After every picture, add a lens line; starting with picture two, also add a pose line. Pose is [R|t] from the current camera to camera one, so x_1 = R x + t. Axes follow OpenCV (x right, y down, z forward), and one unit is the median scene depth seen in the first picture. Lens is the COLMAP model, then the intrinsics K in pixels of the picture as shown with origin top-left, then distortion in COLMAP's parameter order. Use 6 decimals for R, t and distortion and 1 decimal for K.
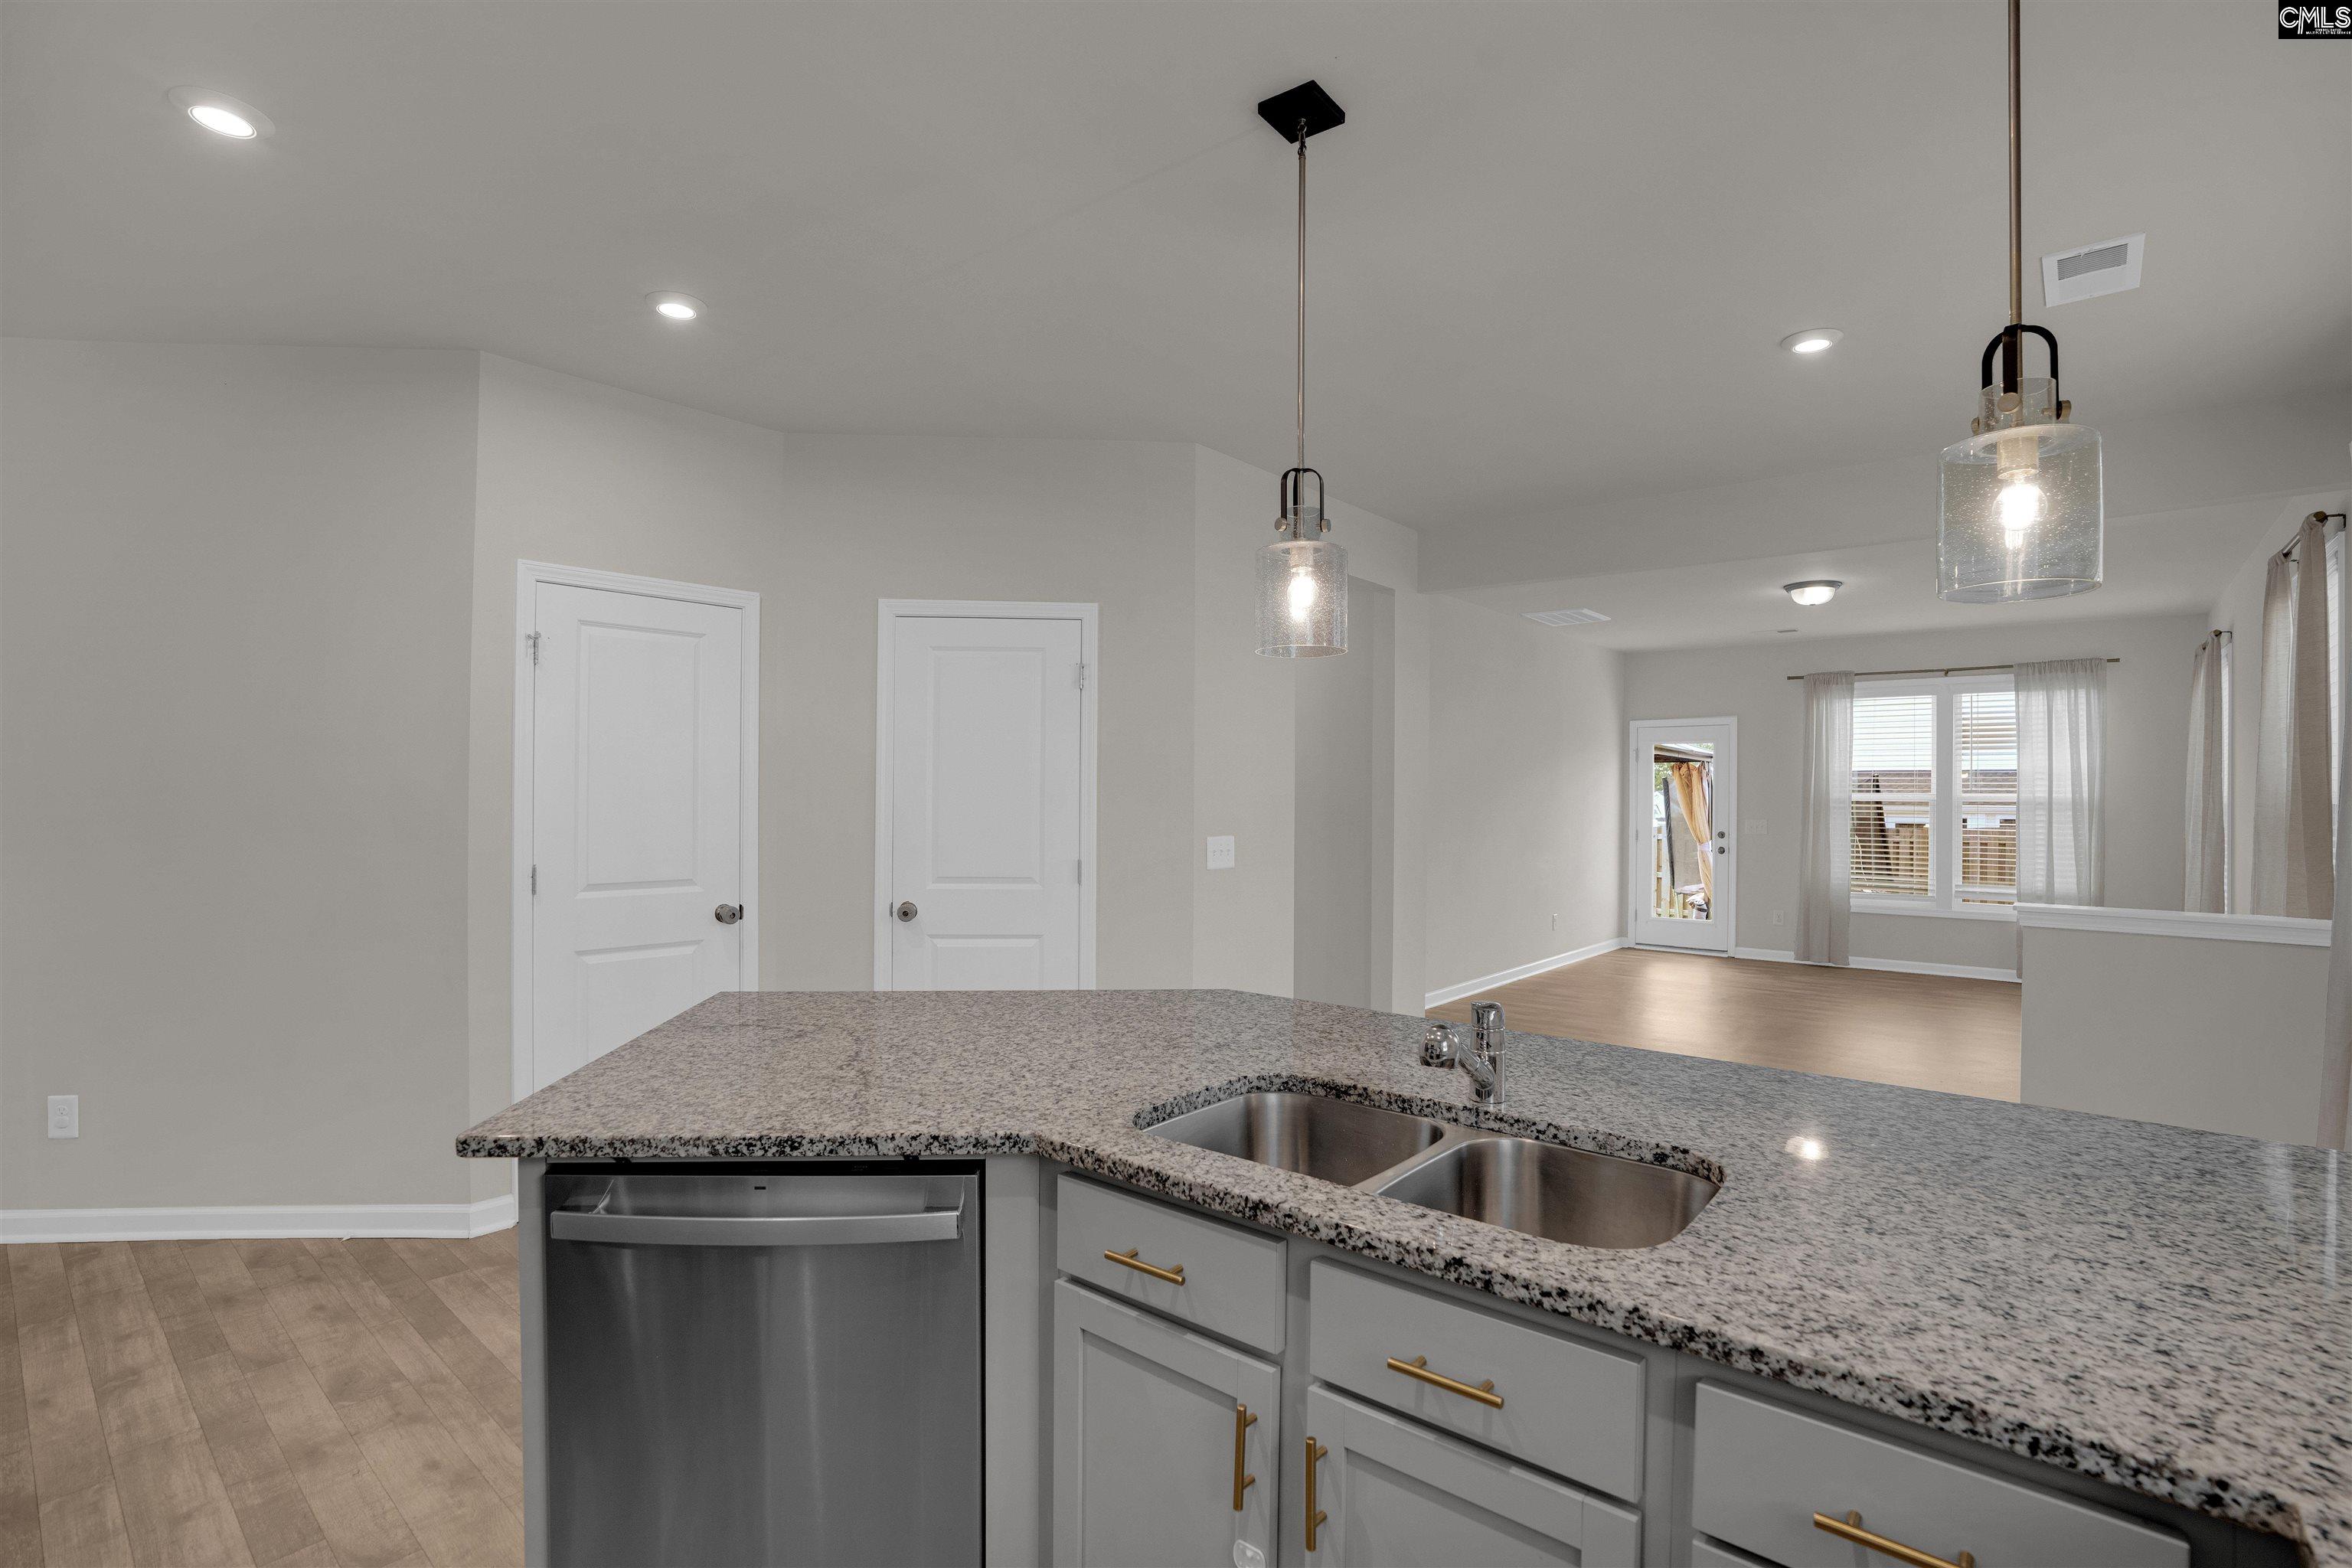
lens RADIAL K [[1095.3, 0, 1194.9], [0, 1095.3, 771.4], [0, 0, 1]] dist [-0.016959, 0.000168]
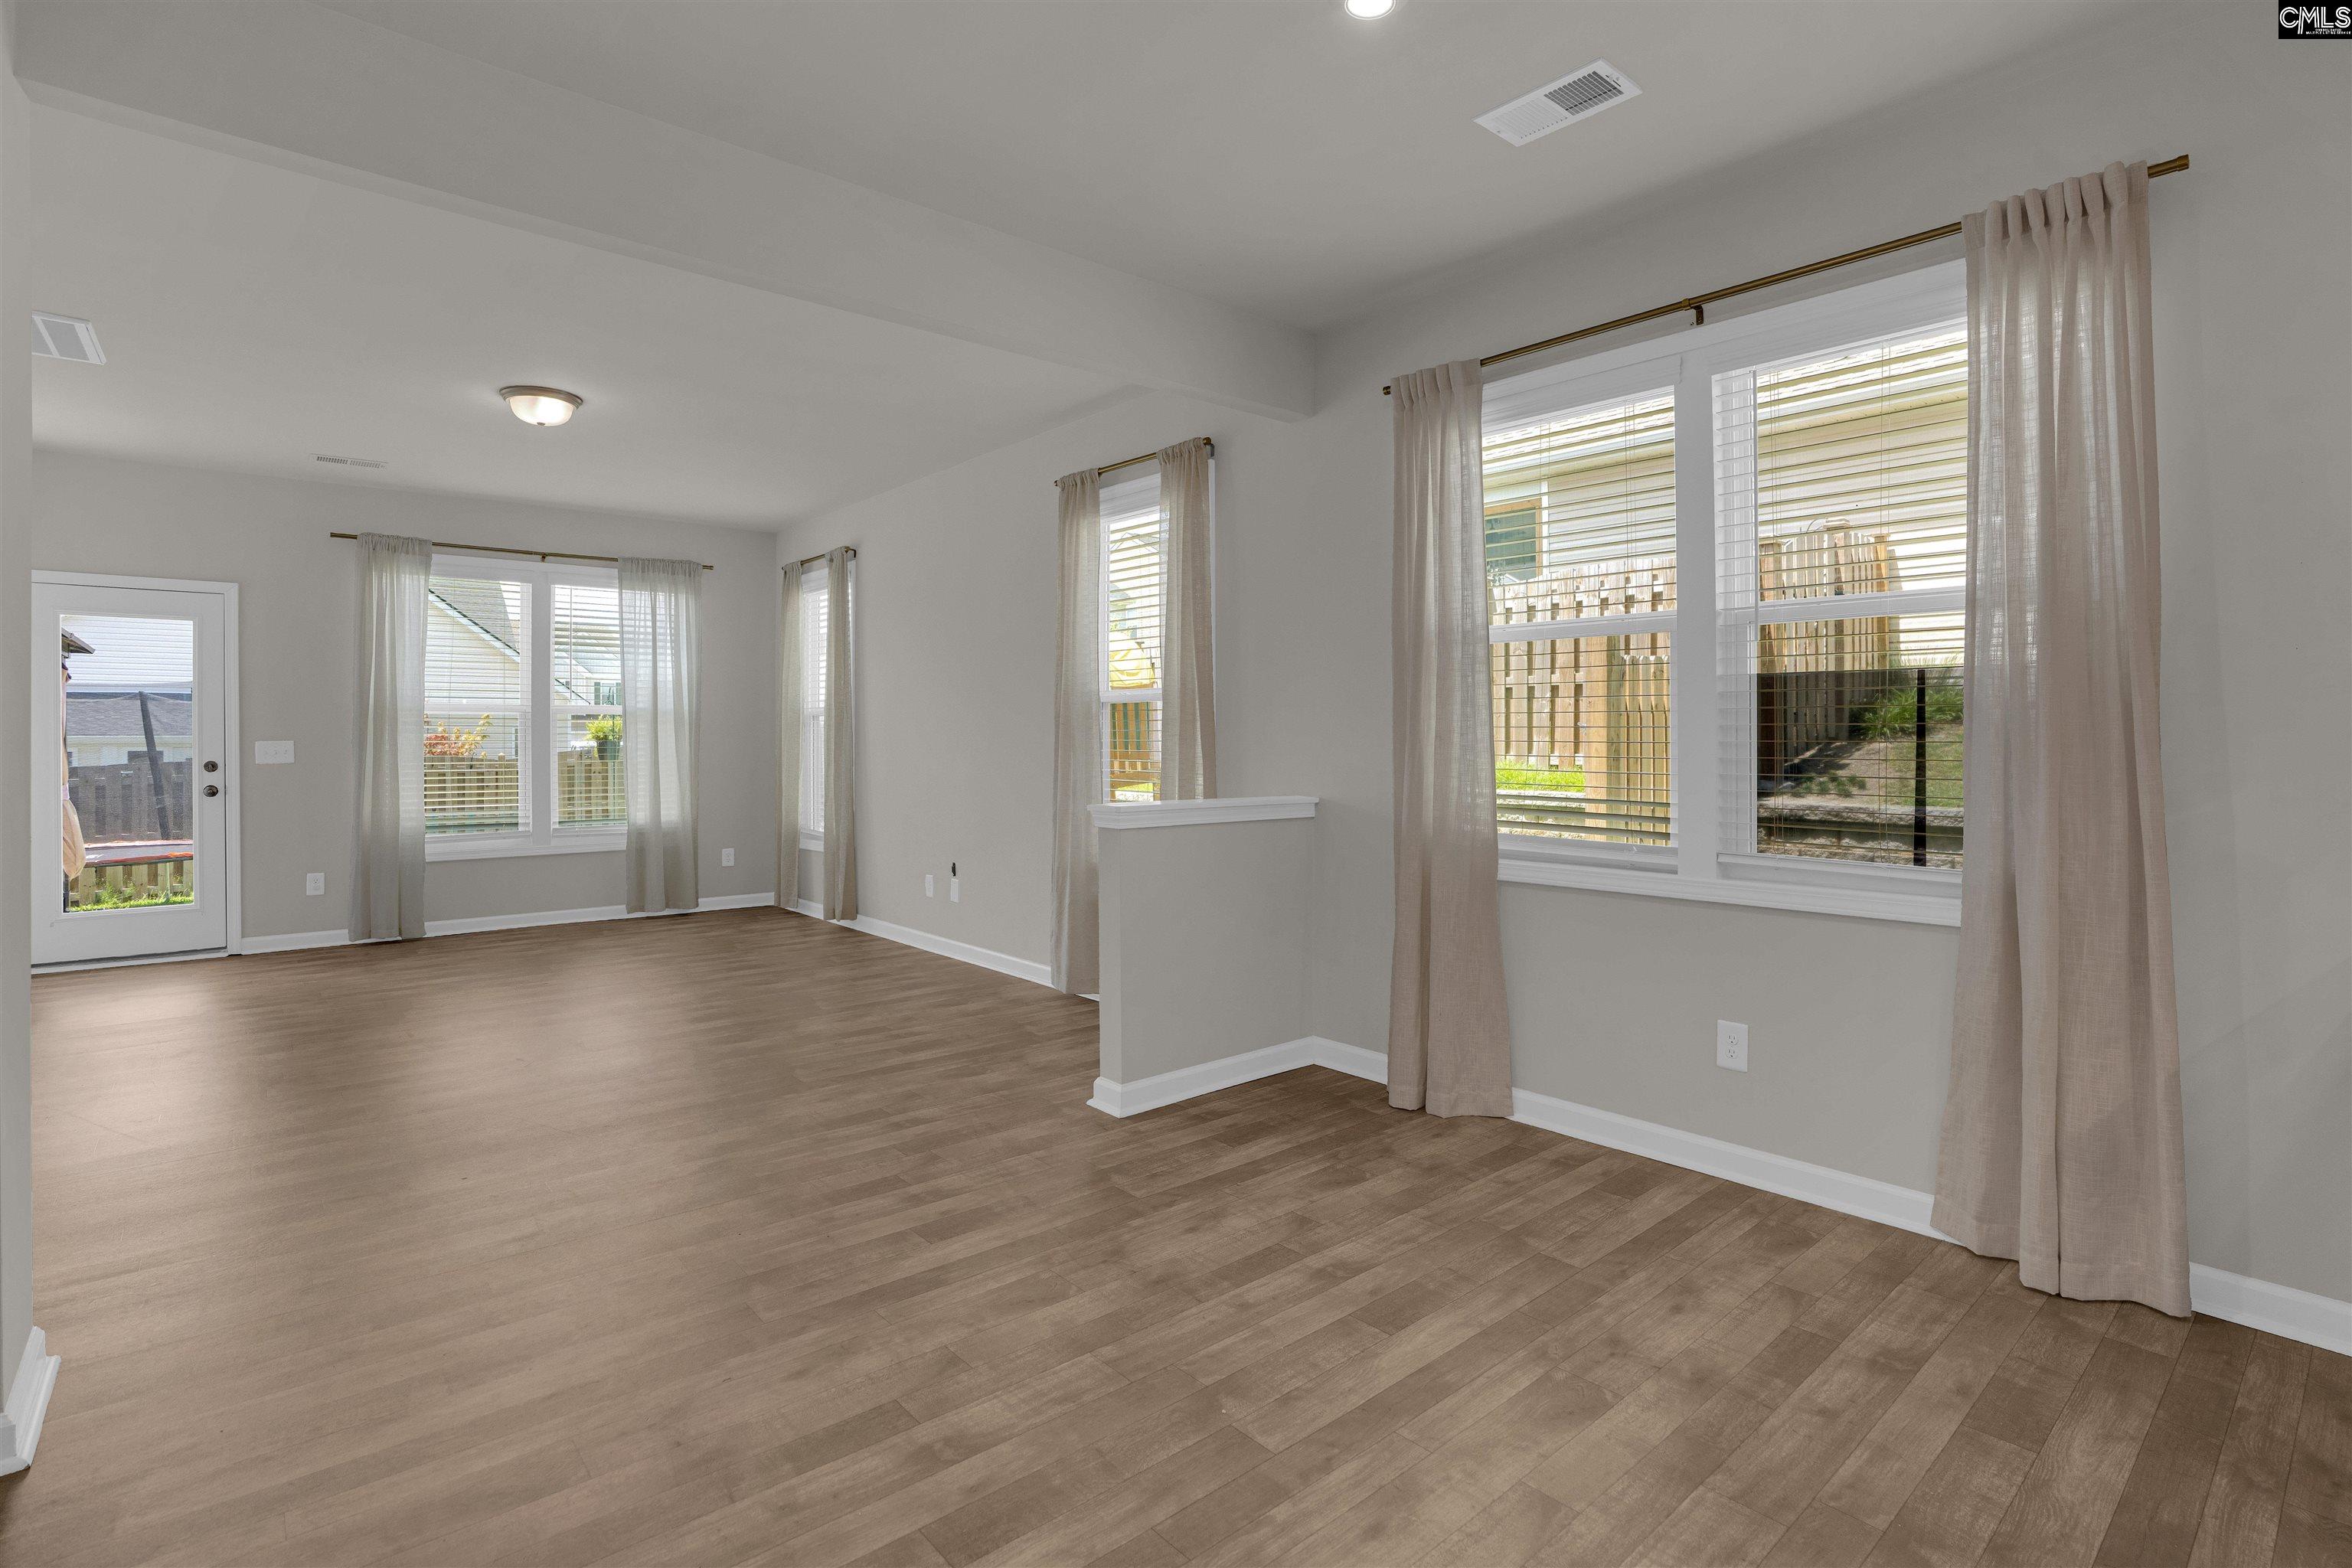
lens RADIAL K [[1136.2, 0, 1171.7], [0, 1136.2, 722.9], [0, 0, 1]] dist [-0.005297, 0.001426]
pose [[0.203051, -0.000823, 0.979168, -0.053058], [-0.014529, 0.999887, 0.003853, 0.024603], [-0.979060, -0.015009, 0.203016, 0.358116]]
